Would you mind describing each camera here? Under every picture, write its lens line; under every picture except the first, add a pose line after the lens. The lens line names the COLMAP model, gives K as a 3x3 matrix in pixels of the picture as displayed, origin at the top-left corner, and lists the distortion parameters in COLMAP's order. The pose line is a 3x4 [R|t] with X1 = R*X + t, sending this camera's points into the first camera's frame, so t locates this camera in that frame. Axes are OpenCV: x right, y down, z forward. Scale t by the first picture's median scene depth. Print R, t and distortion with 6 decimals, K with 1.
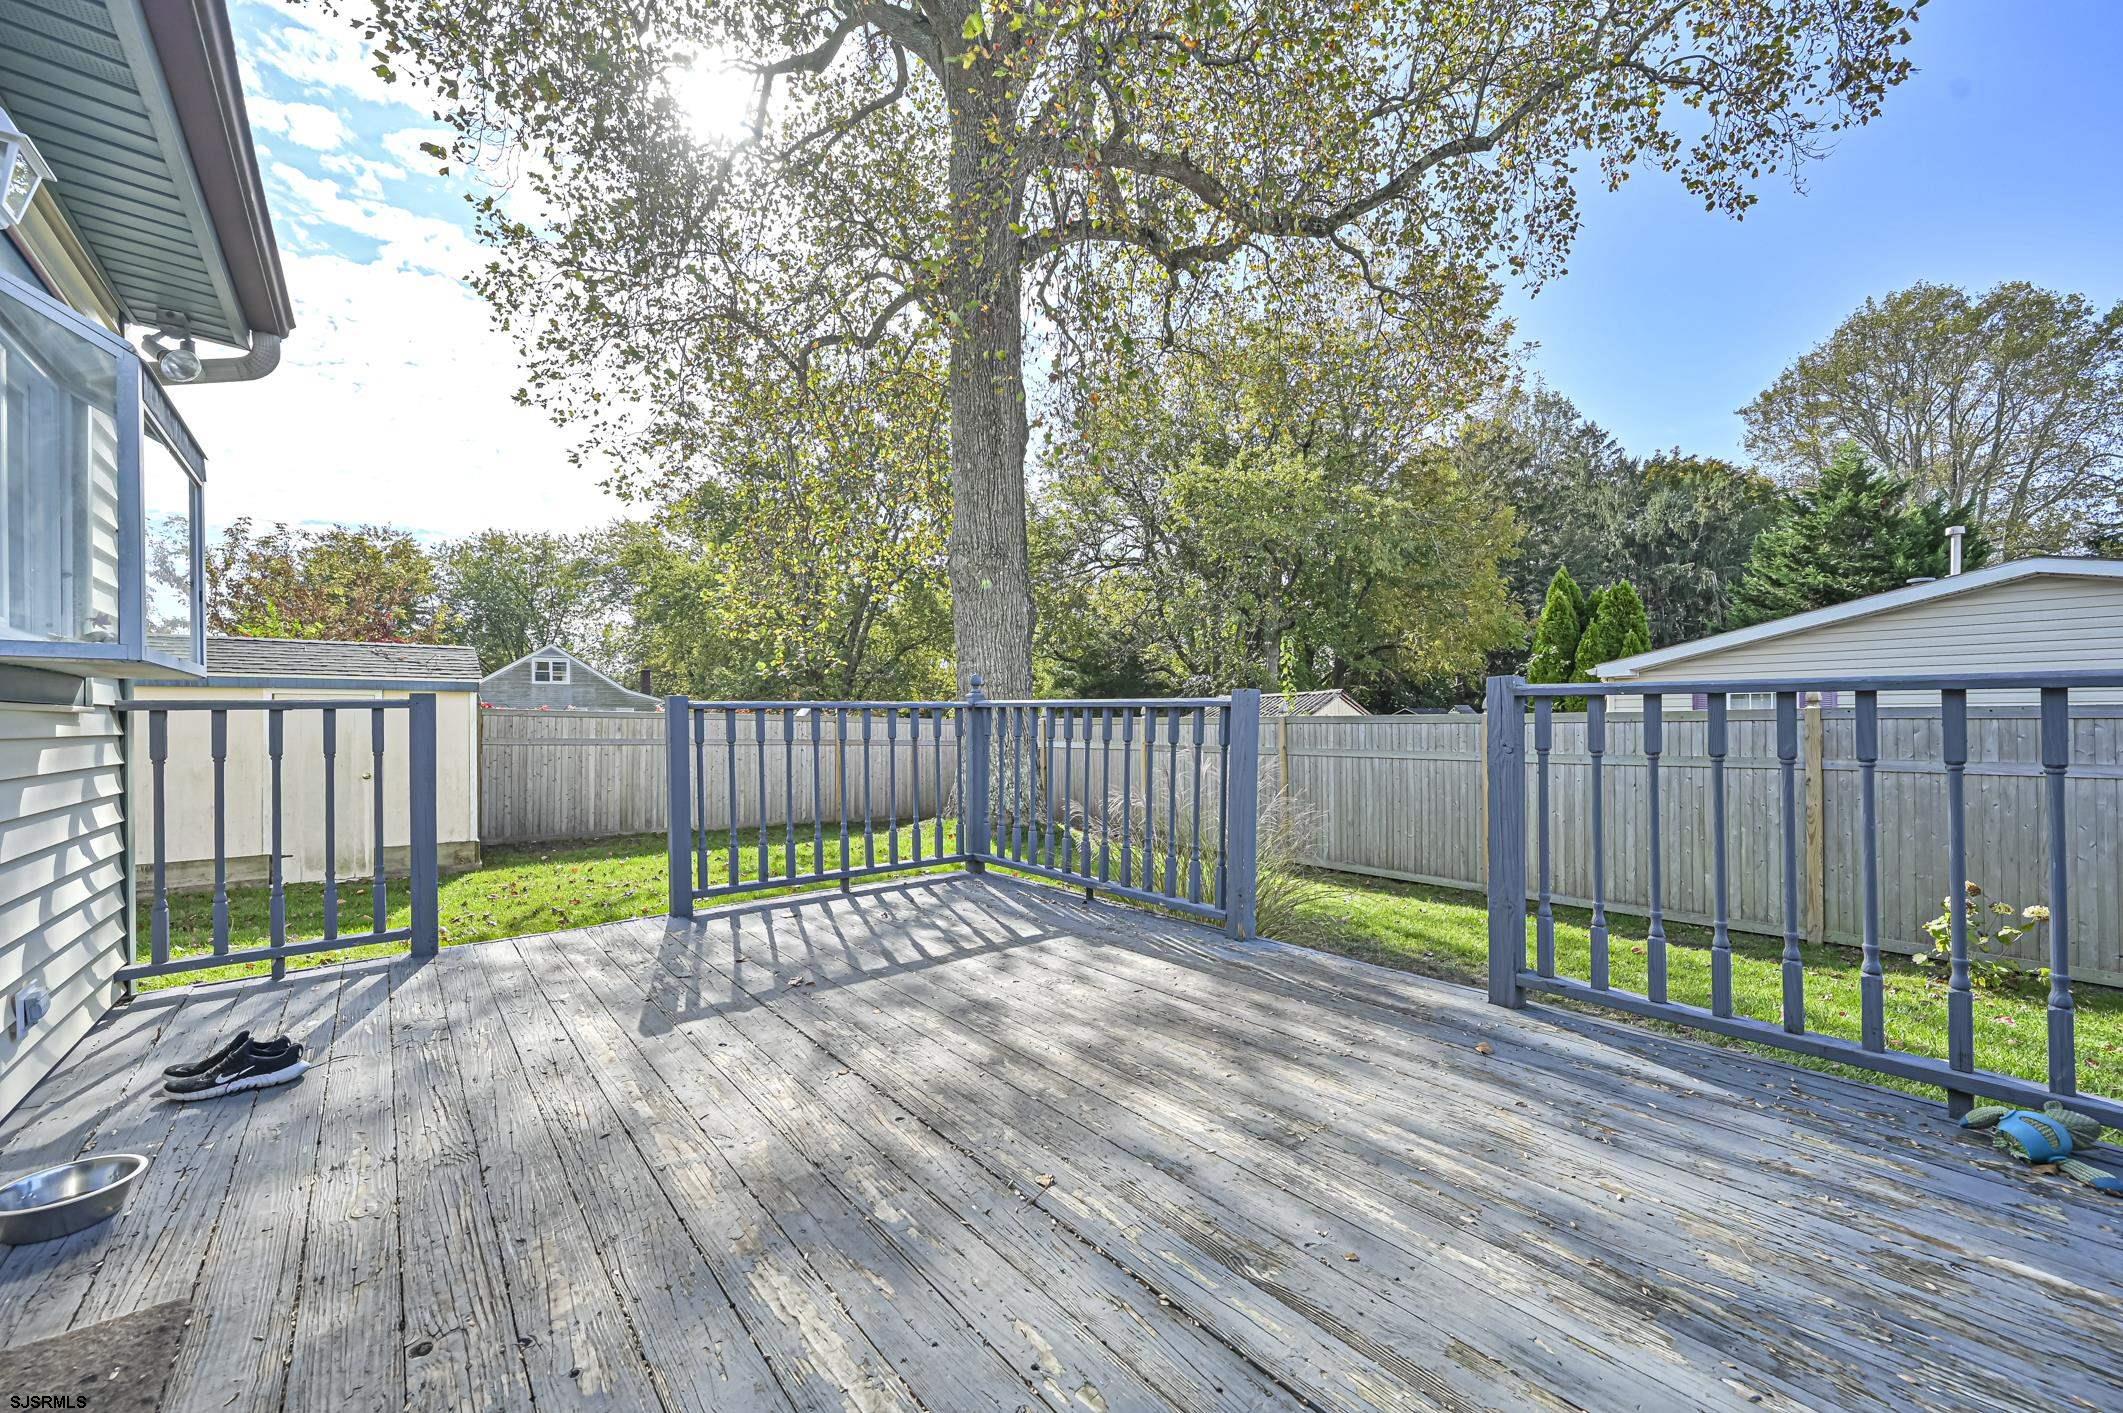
lens RADIAL K [[837.2, 0, 1060.3], [0, 837.2, 719.9], [0, 0, 1]] dist [-0.000923, 0.000165]
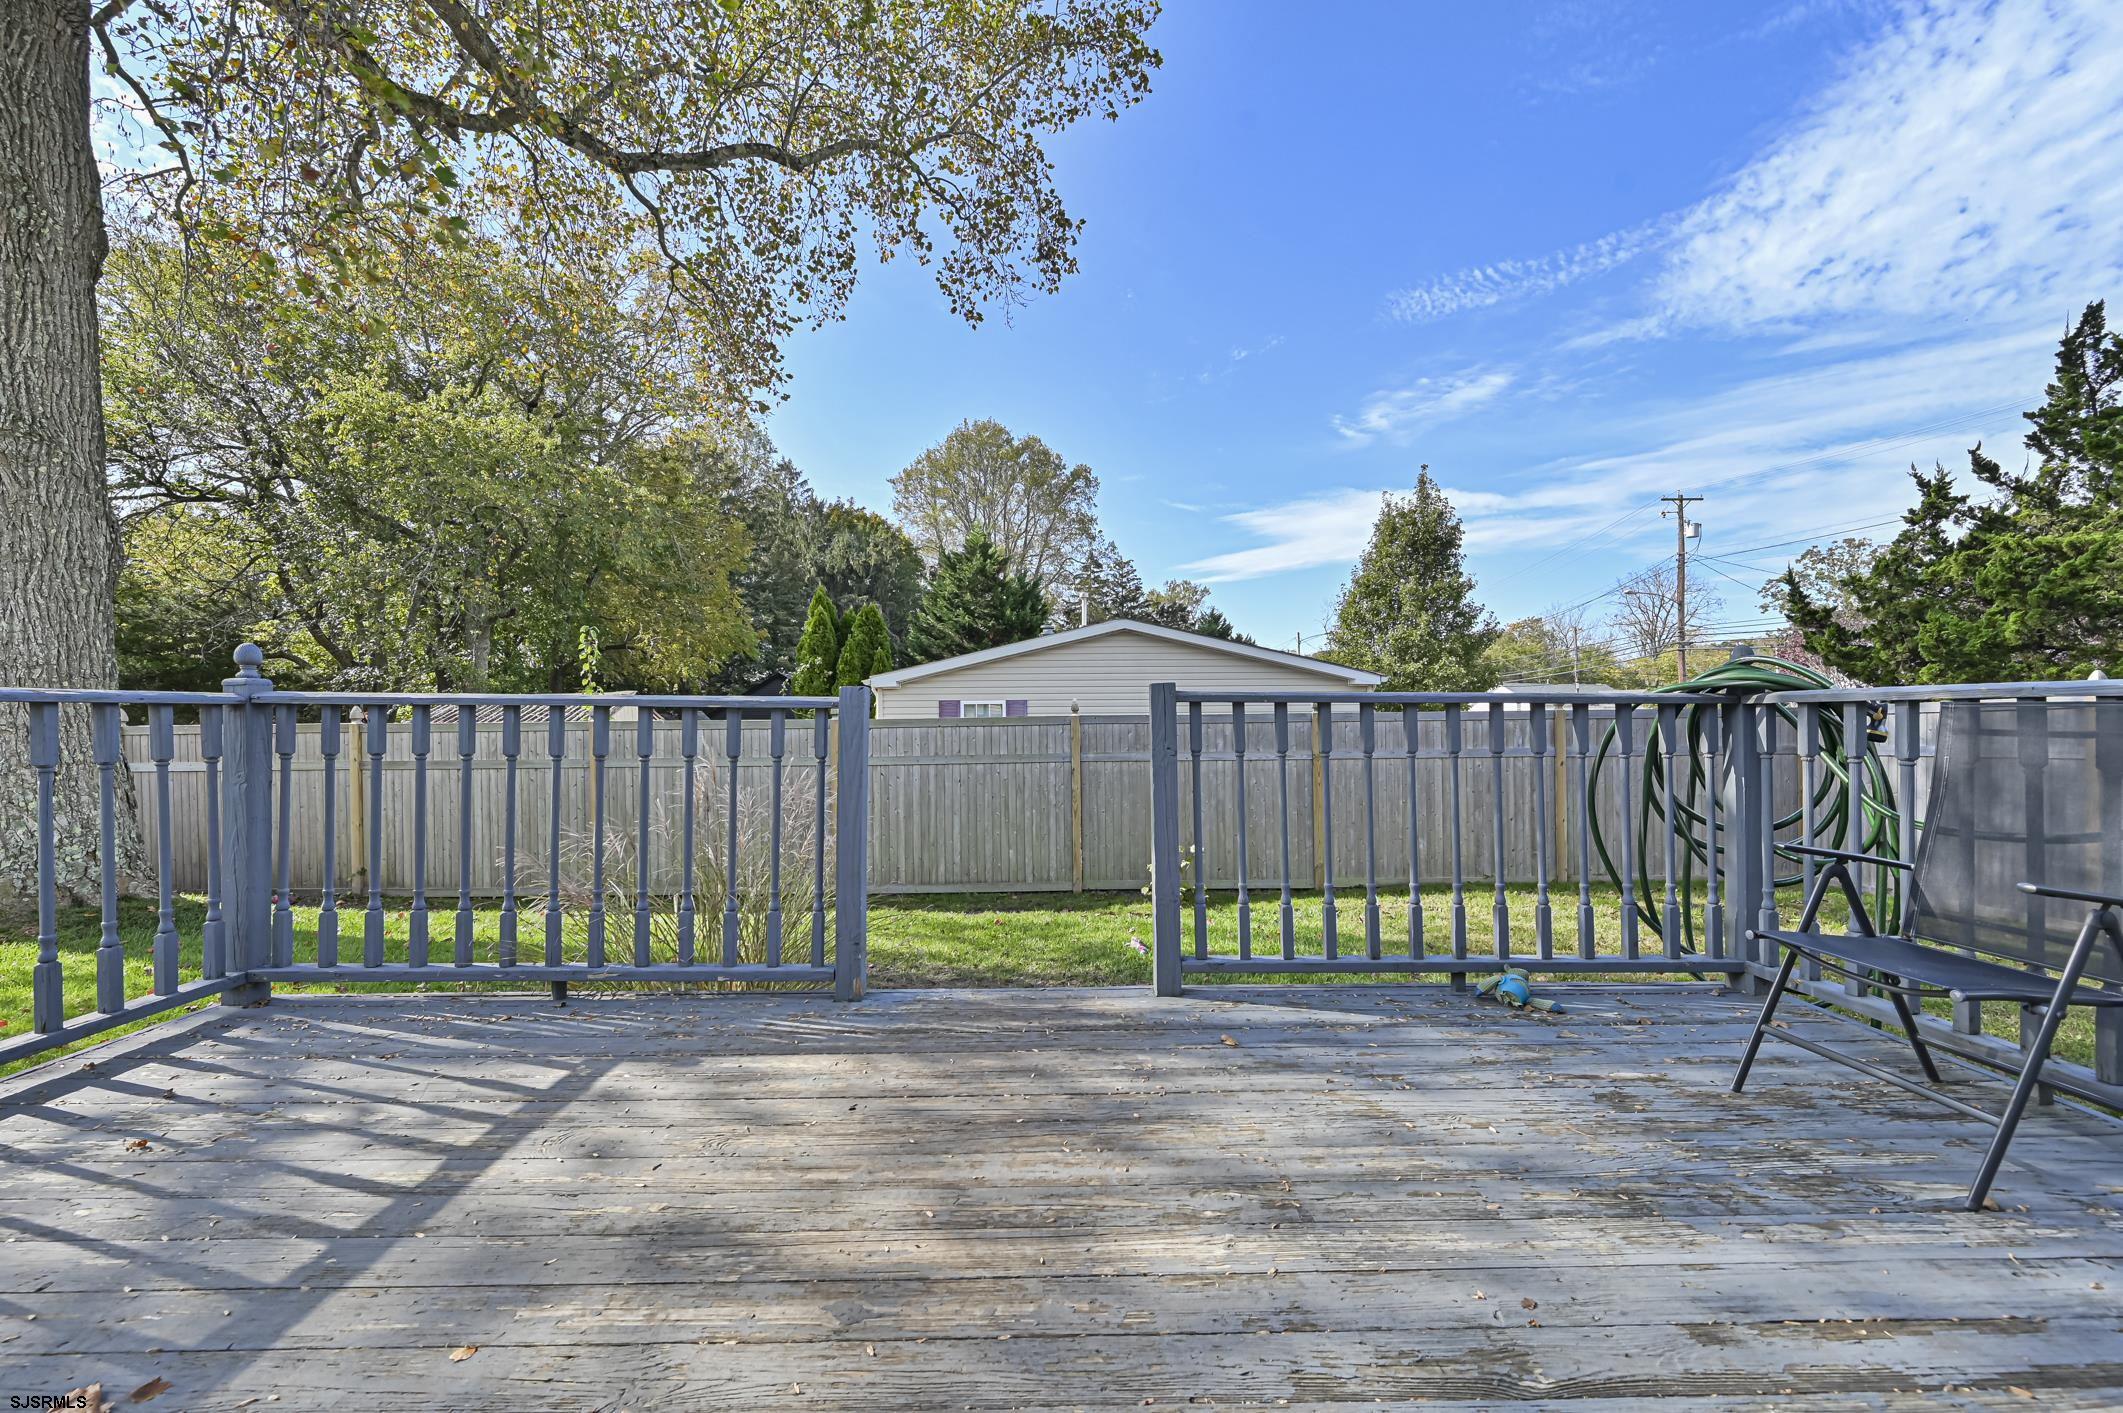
lens RADIAL K [[837.2, 0, 1060.3], [0, 837.2, 719.9], [0, 0, 1]] dist [-0.000923, 0.000165]
pose [[0.618791, 0.002121, 0.785553, -0.099051], [0.003549, 0.999979, -0.005495, 0.000244], [-0.785548, 0.006188, 0.618770, 0.118112]]
